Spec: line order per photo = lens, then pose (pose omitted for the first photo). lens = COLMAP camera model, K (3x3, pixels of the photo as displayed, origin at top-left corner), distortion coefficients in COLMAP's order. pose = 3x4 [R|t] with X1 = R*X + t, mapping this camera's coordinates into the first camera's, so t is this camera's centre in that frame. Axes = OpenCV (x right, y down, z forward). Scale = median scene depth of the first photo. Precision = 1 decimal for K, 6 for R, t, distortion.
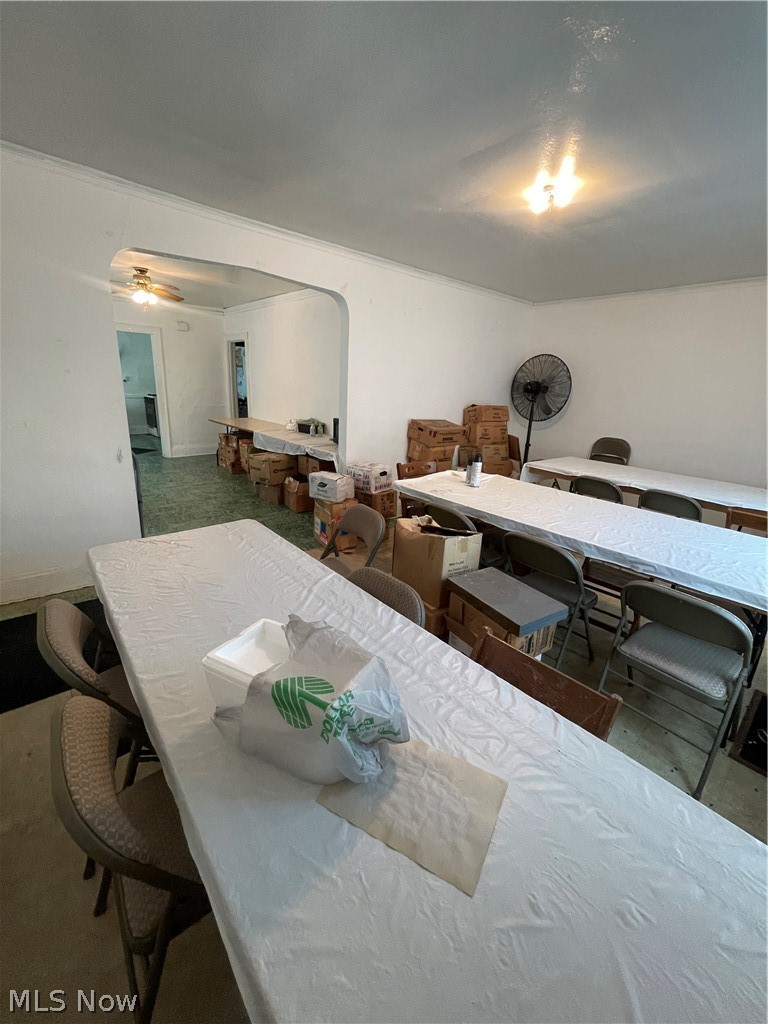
lens RADIAL K [[415.4, 0, 388.9], [0, 415.4, 509.9], [0, 0, 1]] dist [-0.003044, 0.005601]
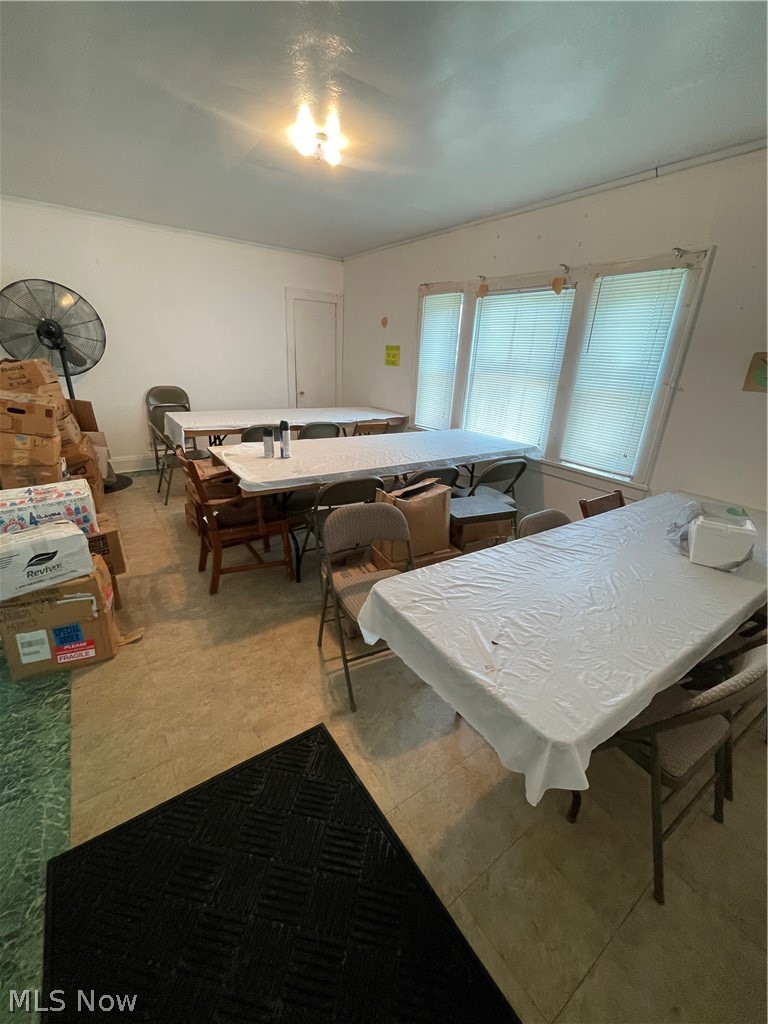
lens RADIAL K [[415.4, 0, 388.9], [0, 415.4, 509.9], [0, 0, 1]] dist [-0.003044, 0.005601]
pose [[0.111586, -0.394124, 0.912258, -0.648801], [0.245392, 0.900491, 0.359024, -0.225845], [-0.962980, 0.183799, 0.197198, 0.631090]]
